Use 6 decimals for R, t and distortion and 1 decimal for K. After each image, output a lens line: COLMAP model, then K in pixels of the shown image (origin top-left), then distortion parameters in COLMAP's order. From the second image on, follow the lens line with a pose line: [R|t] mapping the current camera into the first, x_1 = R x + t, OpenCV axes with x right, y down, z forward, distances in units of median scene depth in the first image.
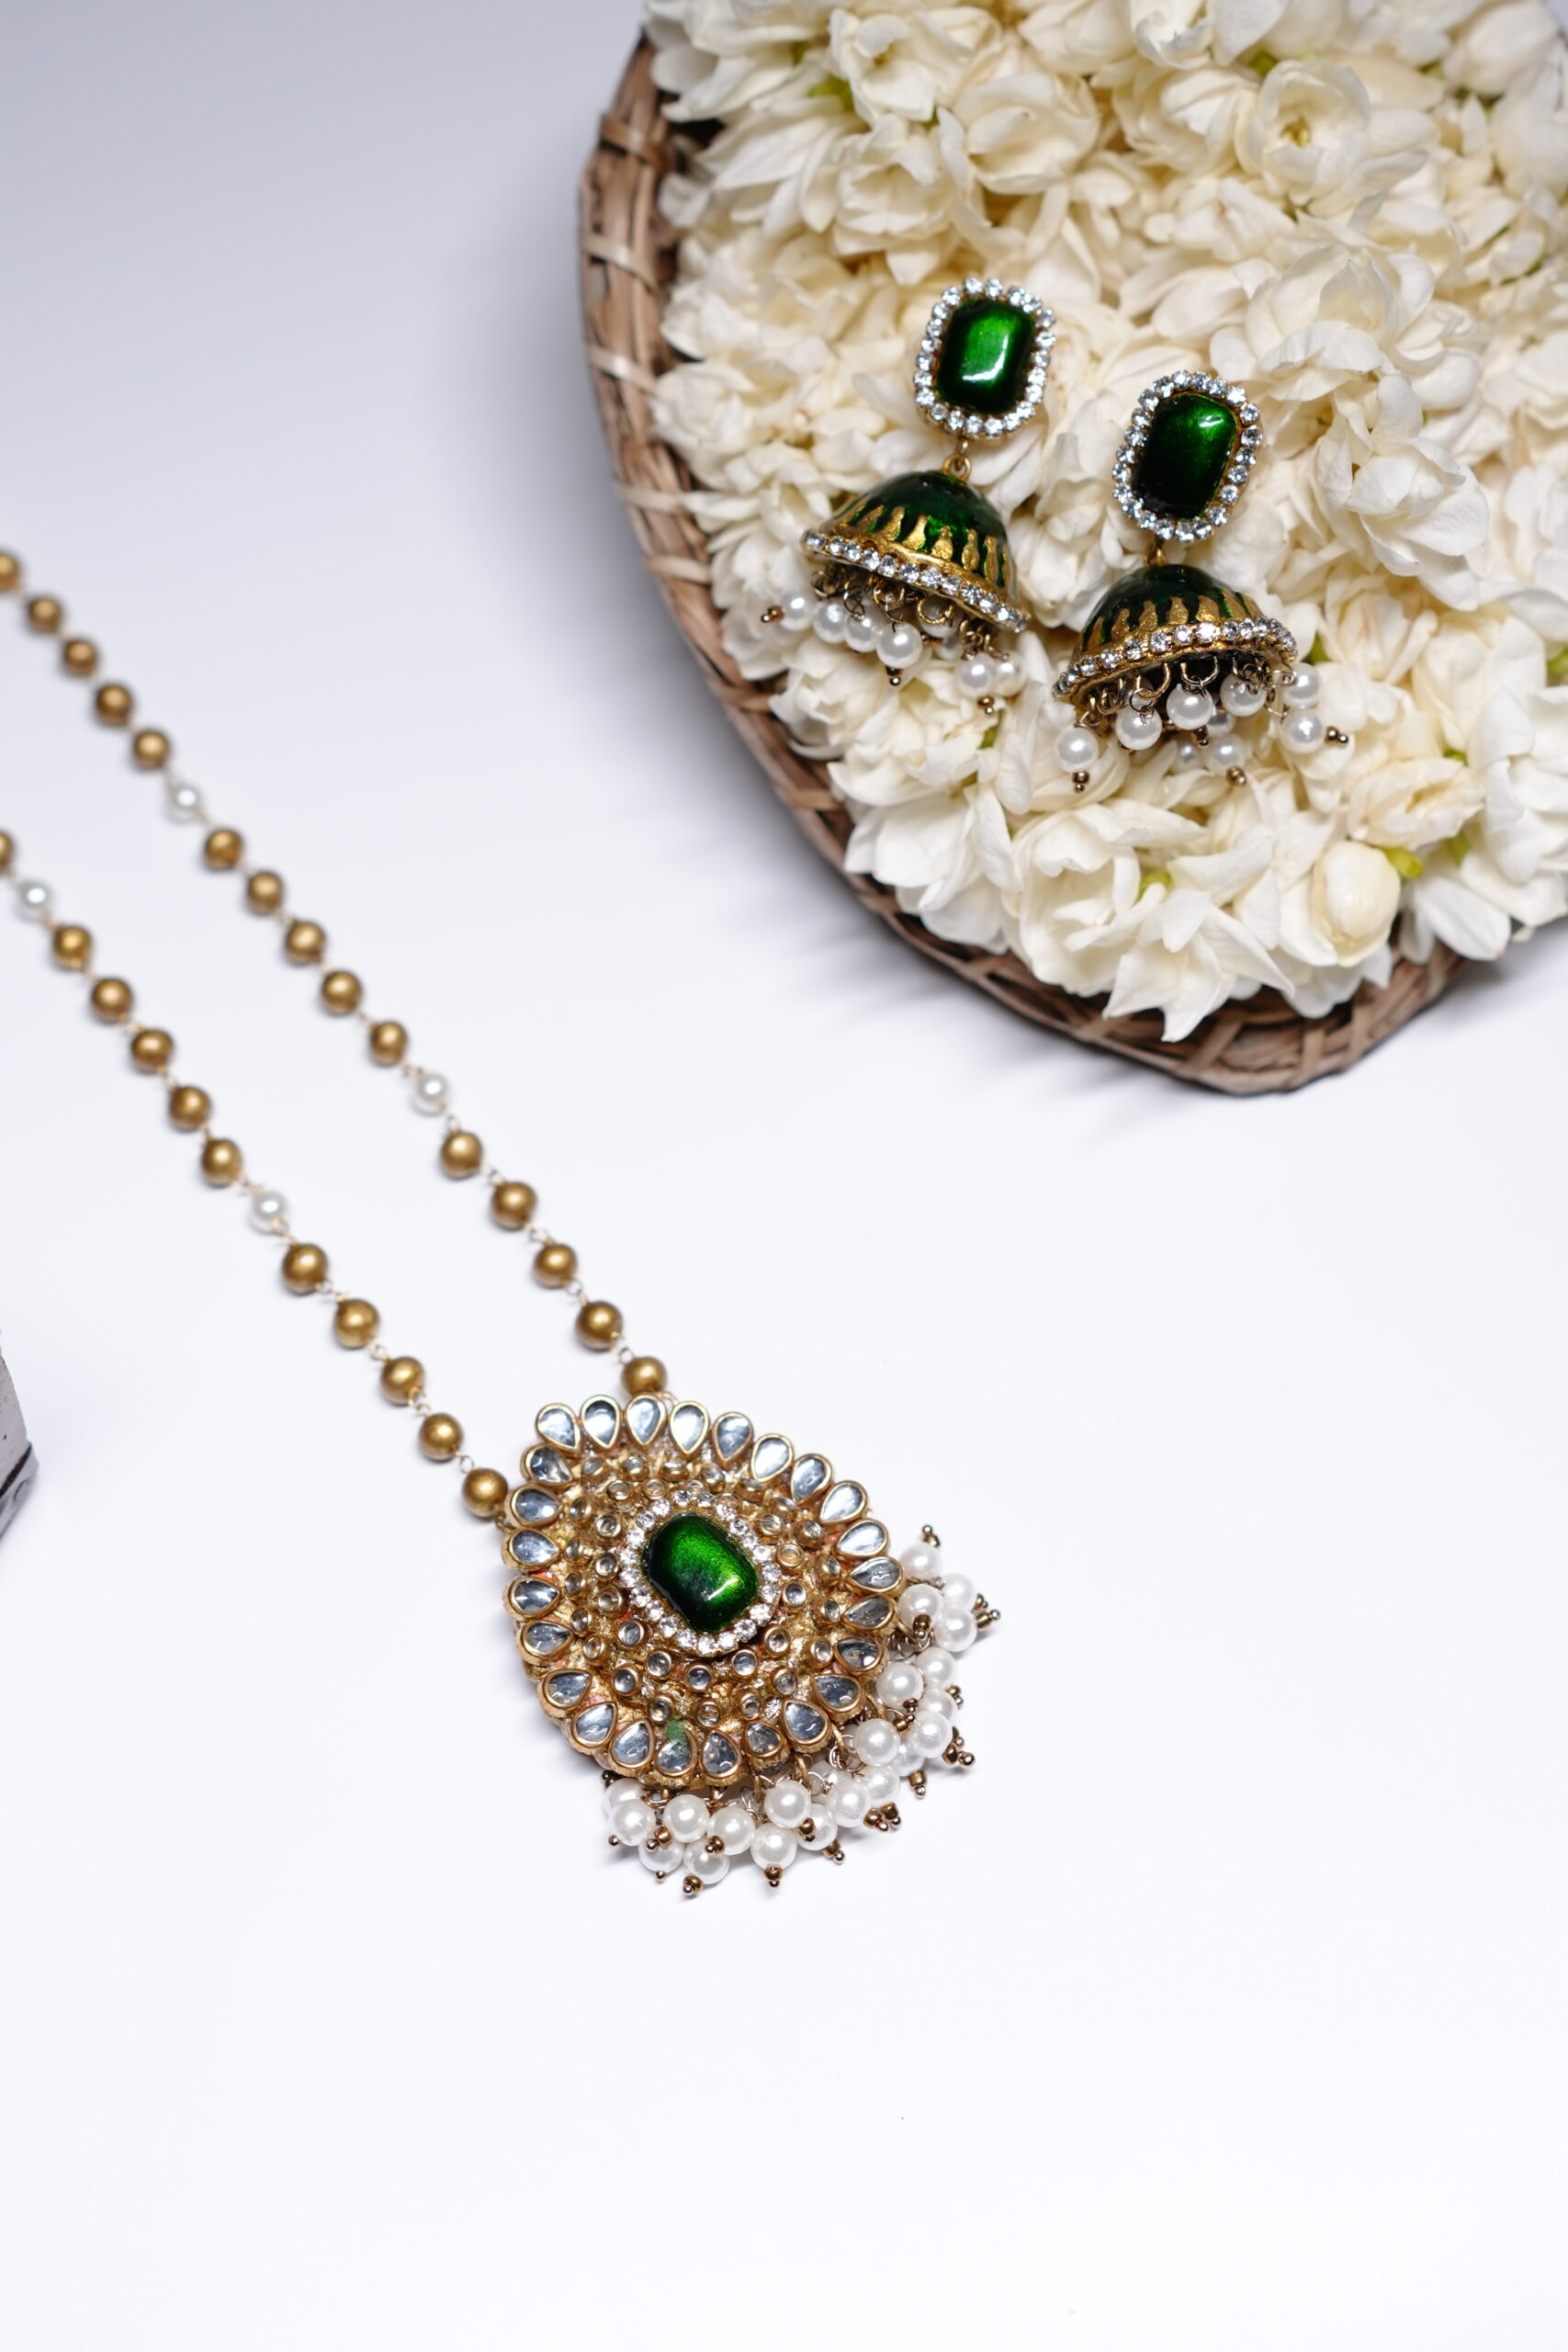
lens RADIAL K [[3564.0, 0, 749.1], [0, 3564.0, 1192.0], [0, 0, 1]] dist [-0.053304, 0.086439]
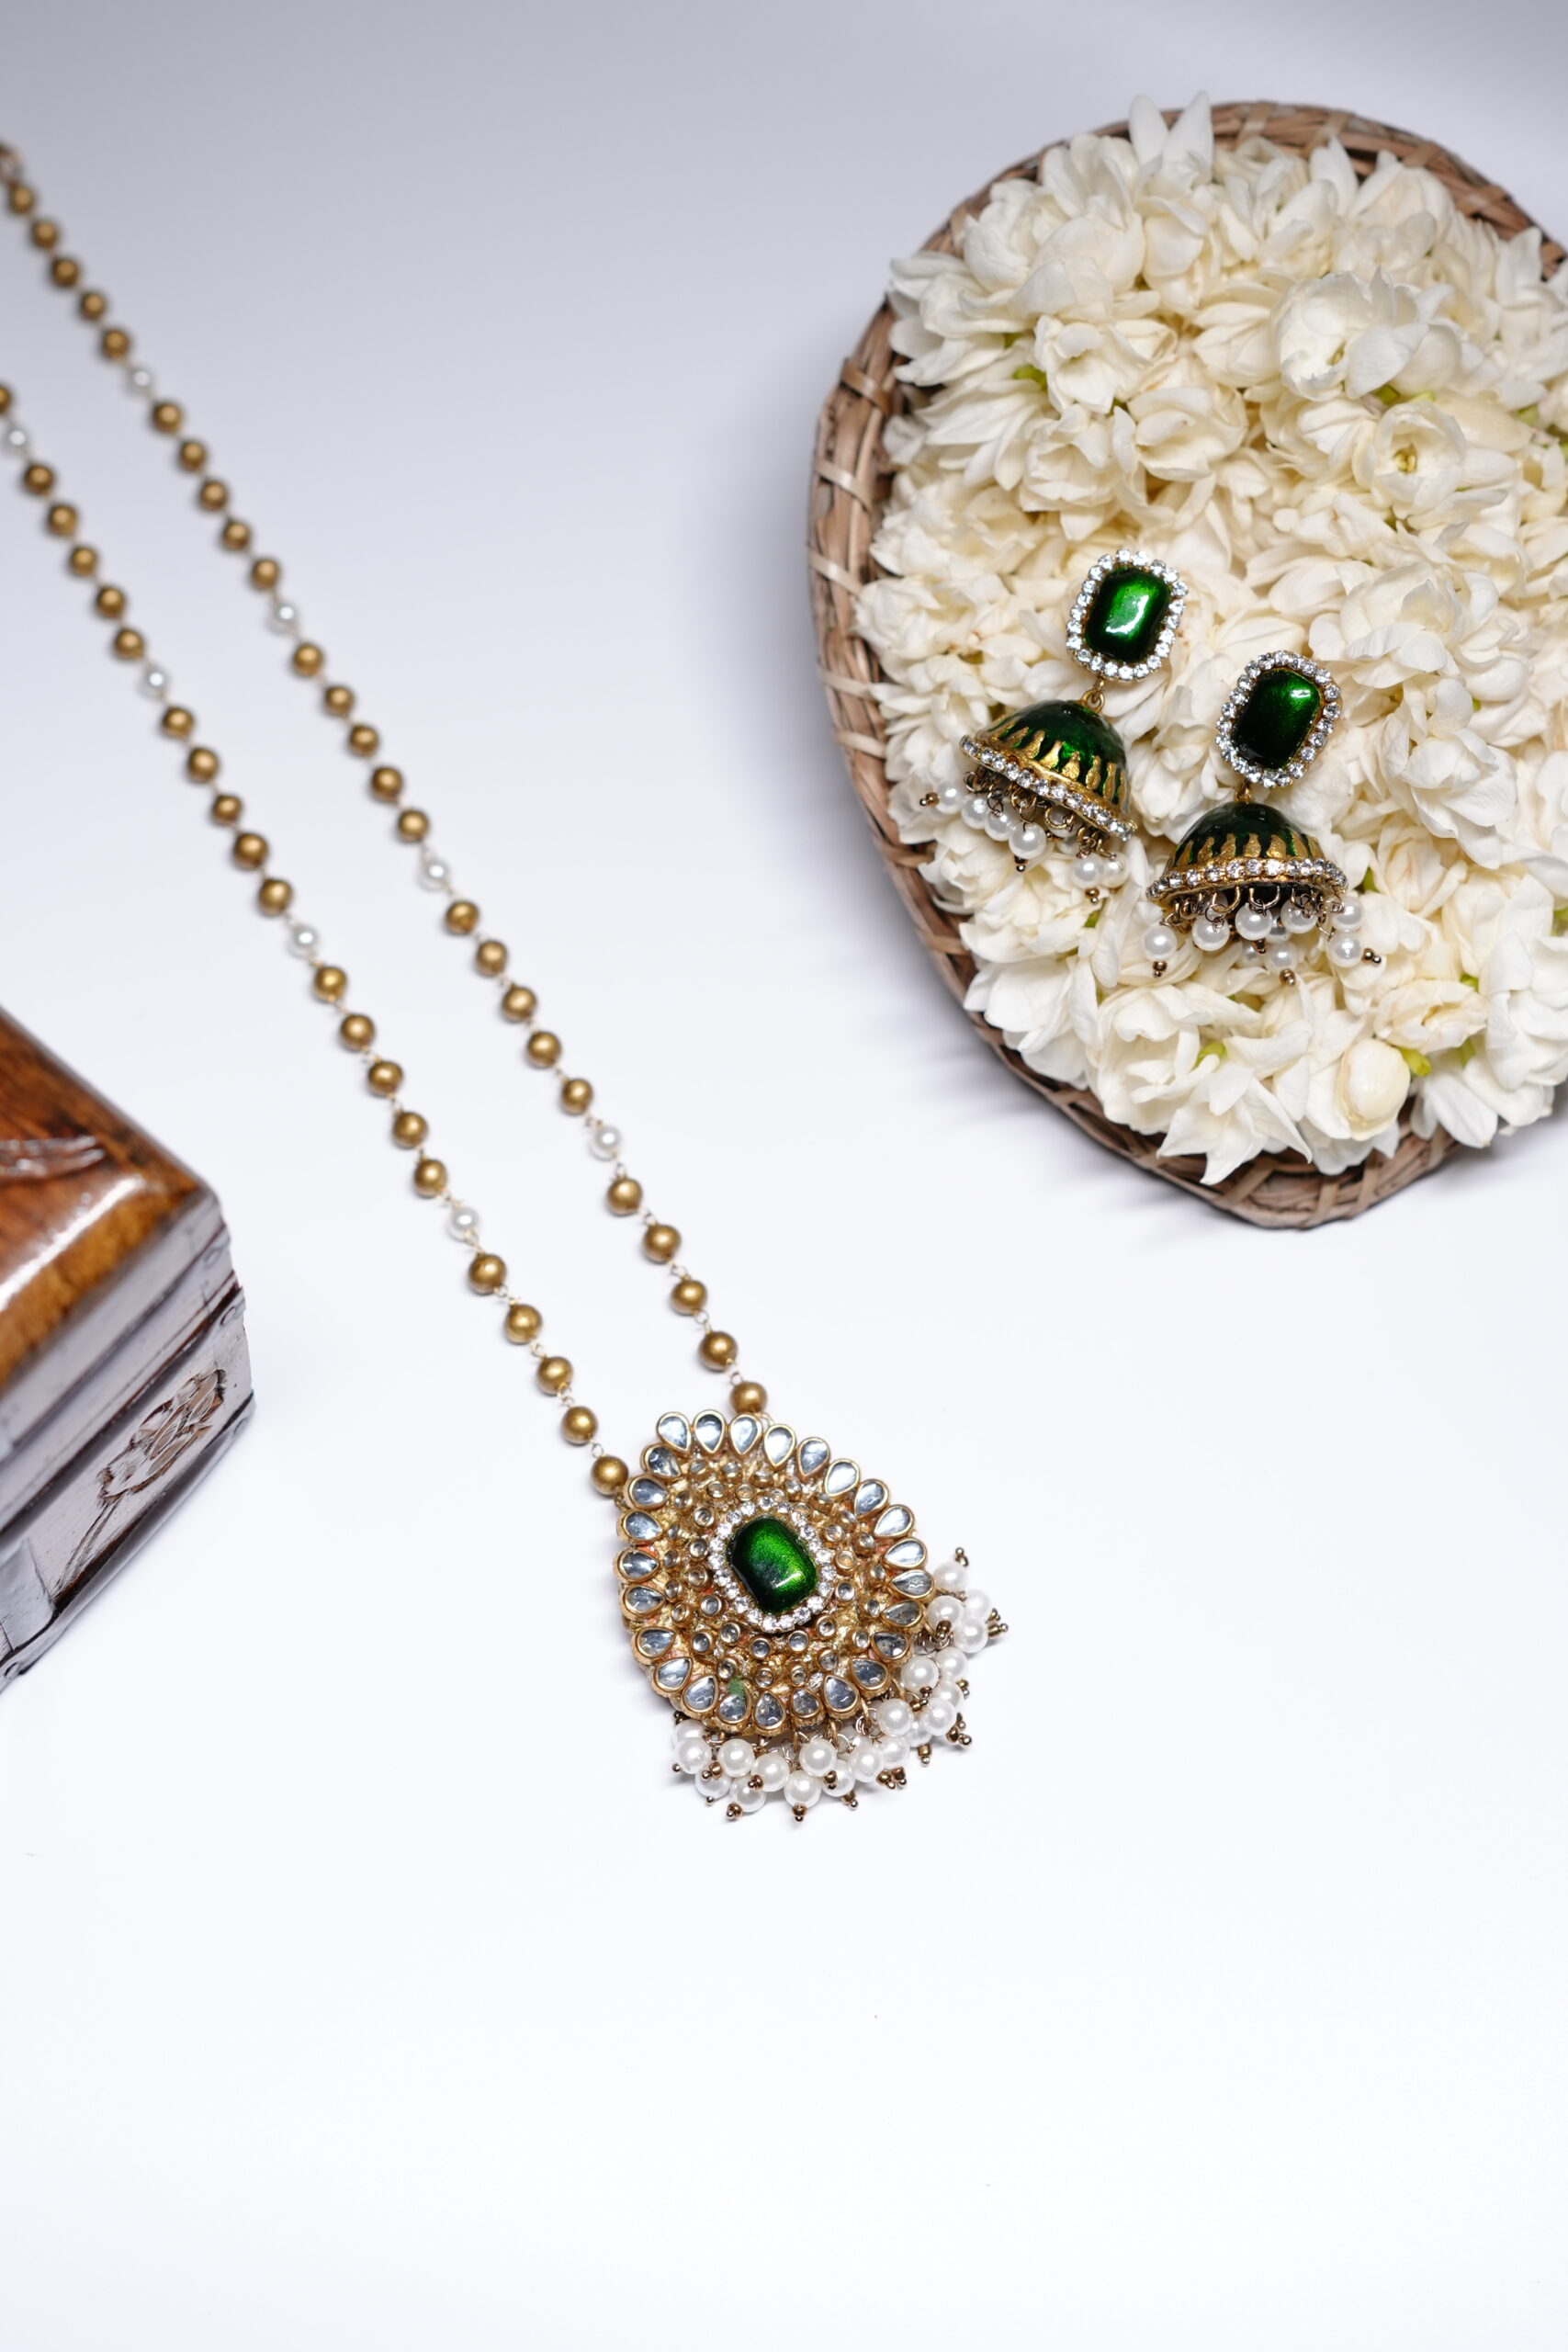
lens RADIAL K [[3560.7, 0, 784.0], [0, 3560.7, 1176.0], [0, 0, 1]] dist [-0.055134, 0.086657]
pose [[0.991481, 0.126641, -0.030438, 0.010644], [-0.125948, 0.991753, 0.023726, -0.055930], [0.033191, -0.019690, 0.999255, -0.233541]]
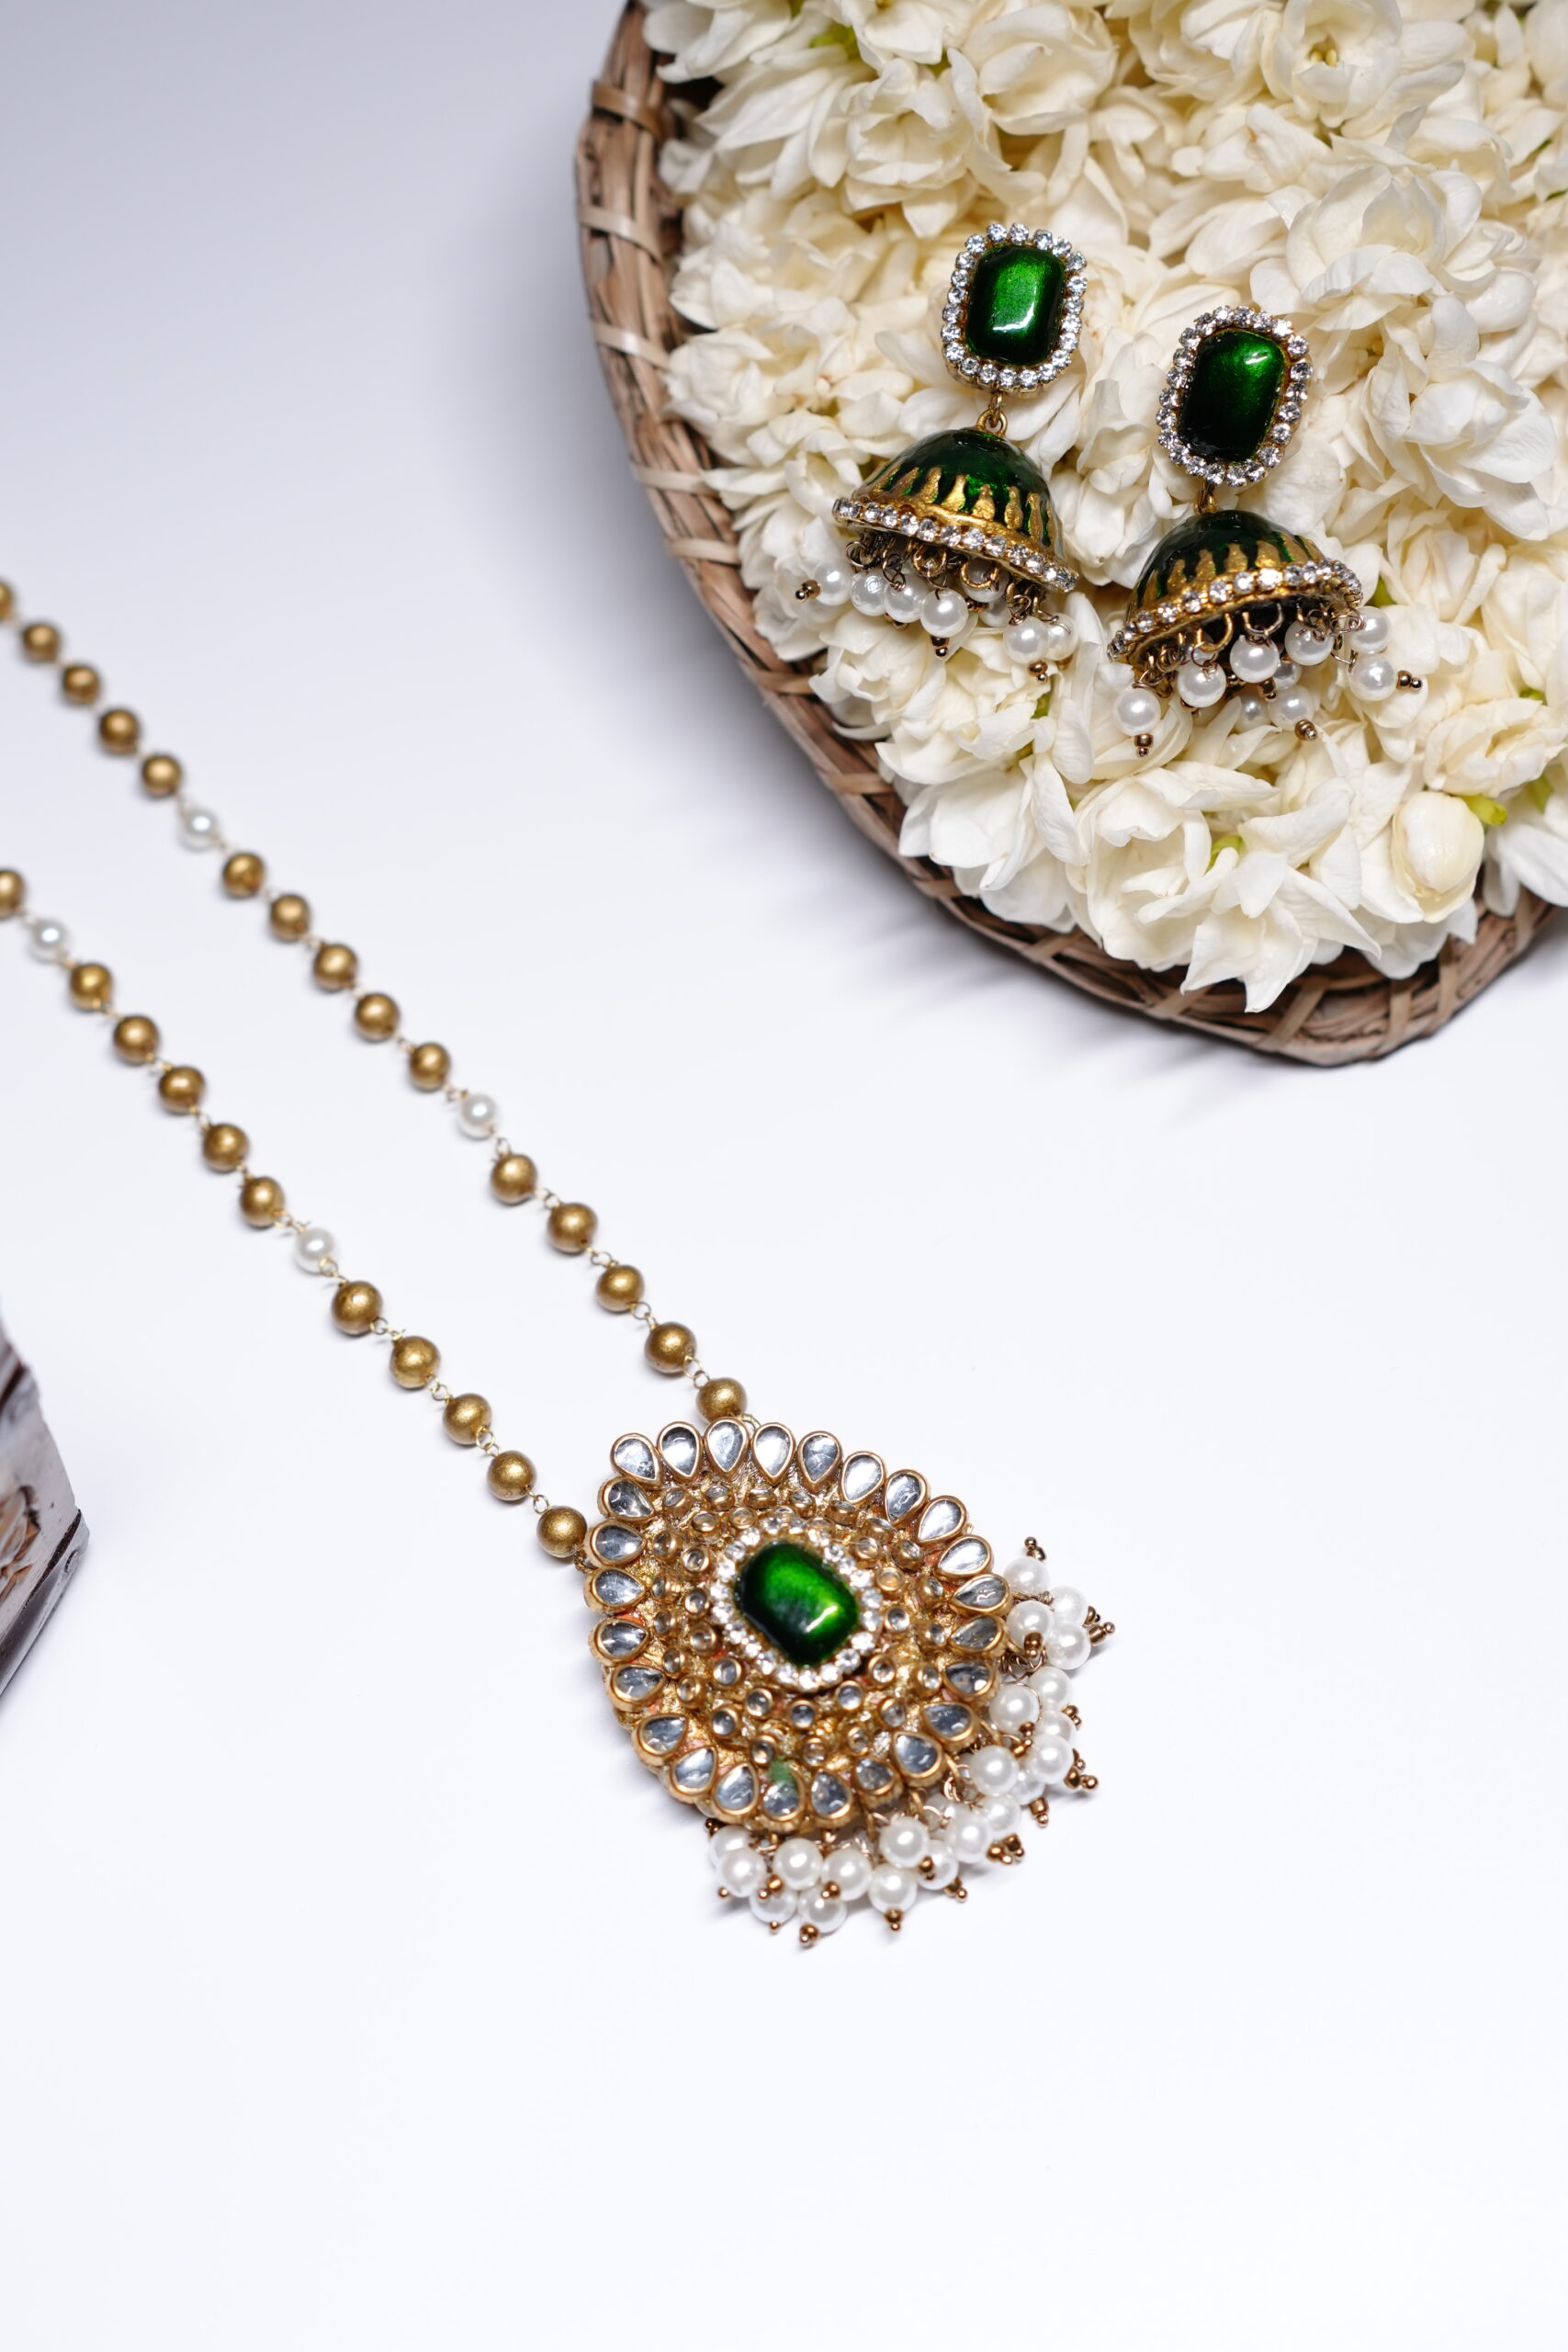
lens RADIAL K [[3560.7, 0, 784.0], [0, 3560.7, 1176.0], [0, 0, 1]] dist [-0.055134, 0.086657]
pose [[0.998077, -0.061859, 0.004062, -0.013224], [0.061899, 0.998027, -0.010476, 0.003373], [-0.003406, 0.010707, 0.999937, 0.052937]]
